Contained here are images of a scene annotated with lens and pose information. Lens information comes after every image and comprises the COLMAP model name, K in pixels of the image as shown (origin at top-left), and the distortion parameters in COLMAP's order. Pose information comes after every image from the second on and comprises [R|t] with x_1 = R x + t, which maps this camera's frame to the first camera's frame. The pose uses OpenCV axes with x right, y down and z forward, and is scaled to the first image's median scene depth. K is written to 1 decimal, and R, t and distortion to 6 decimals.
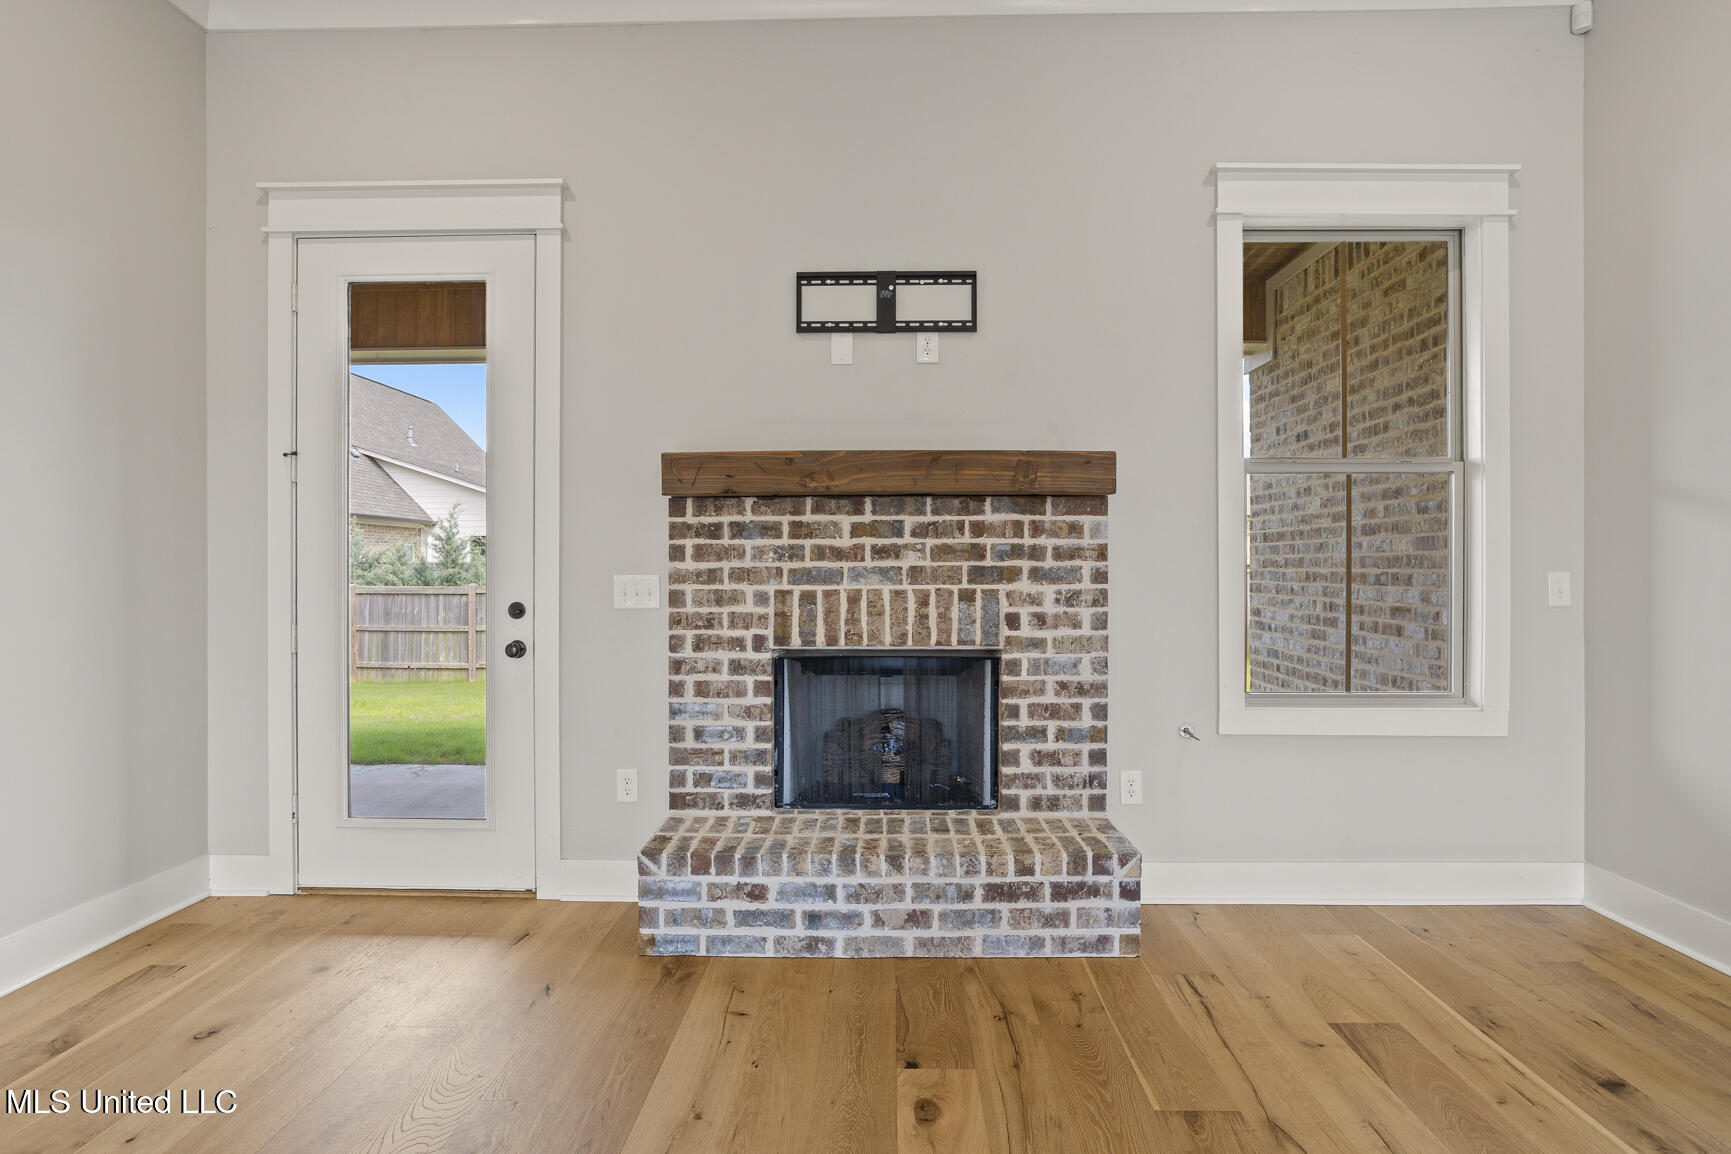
lens RADIAL K [[935.1, 0, 867.1], [0, 935.1, 570.9], [0, 0, 1]] dist [-0.038806, 0.001872]
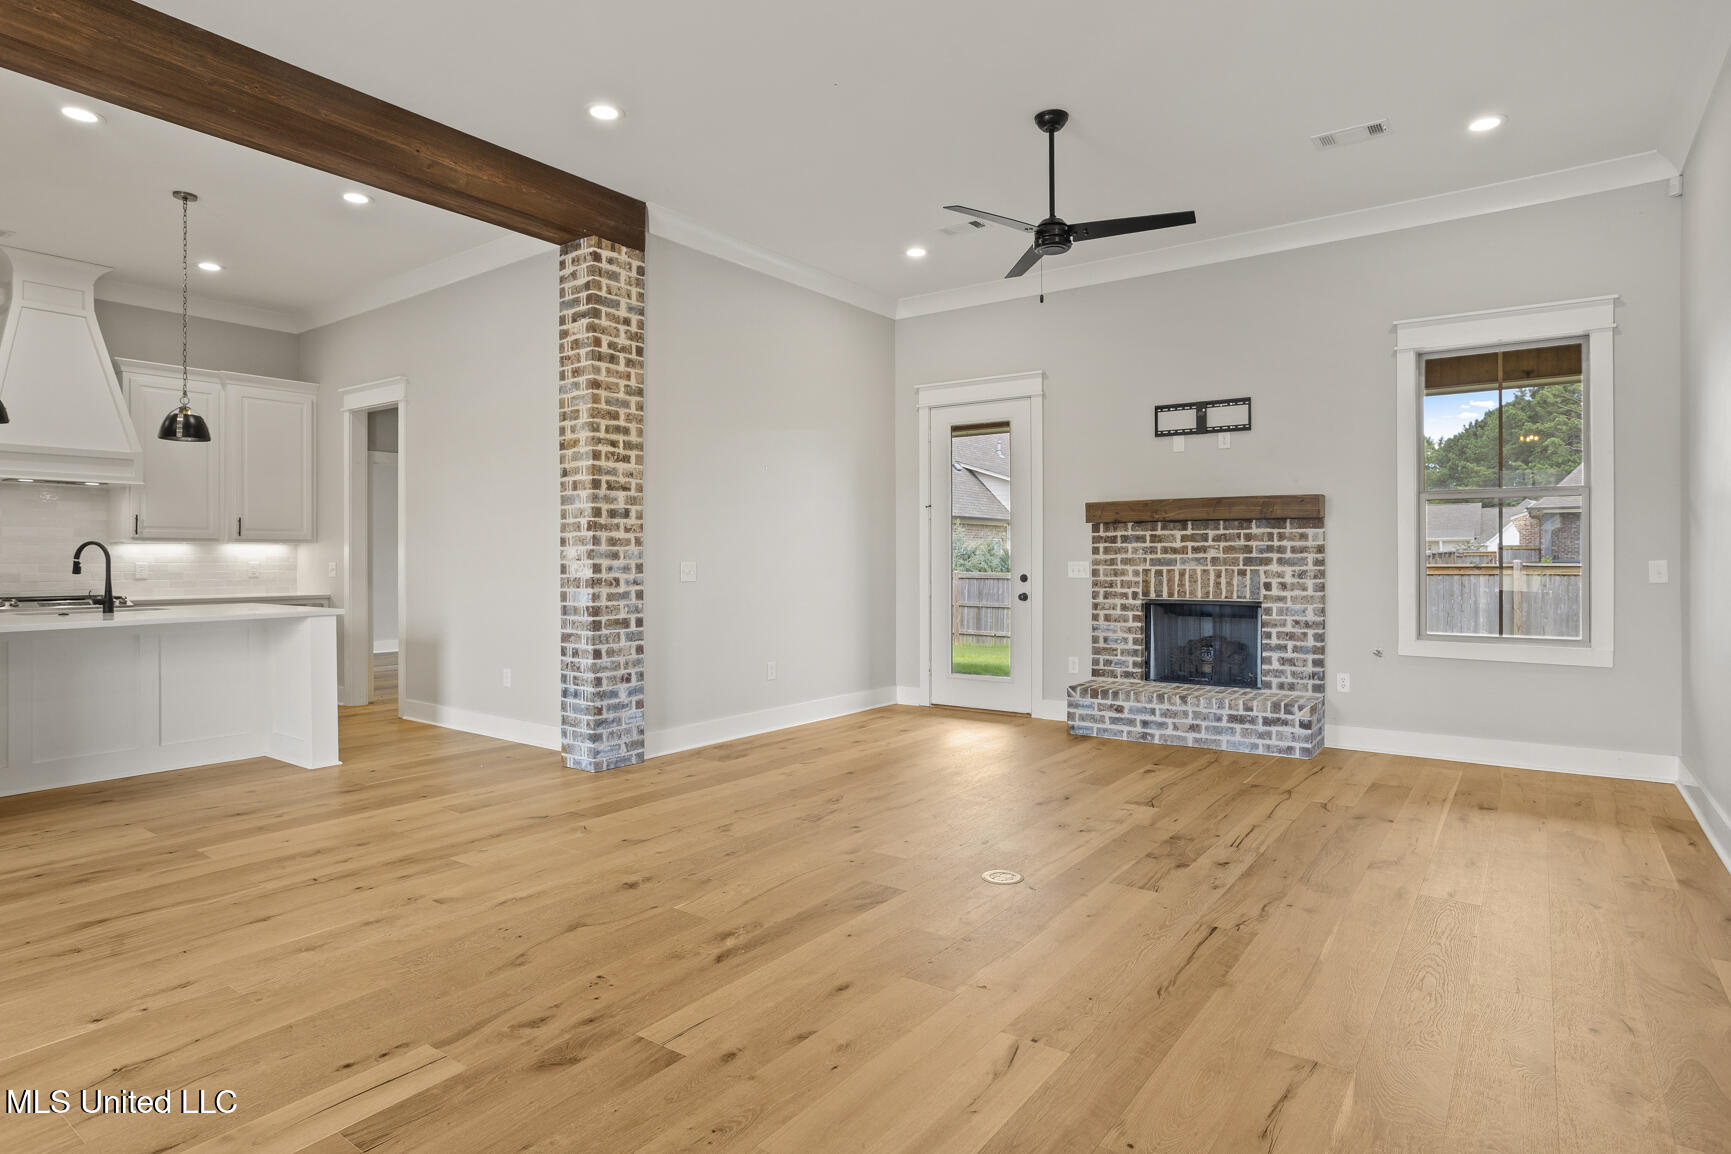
lens RADIAL K [[935.1, 0, 867.1], [0, 935.1, 570.9], [0, 0, 1]] dist [-0.038806, 0.001872]
pose [[0.822737, 0.006641, -0.568383, 0.546971], [-0.000725, 0.999943, 0.010635, 0.003954], [0.568422, -0.008338, 0.822695, -0.963975]]
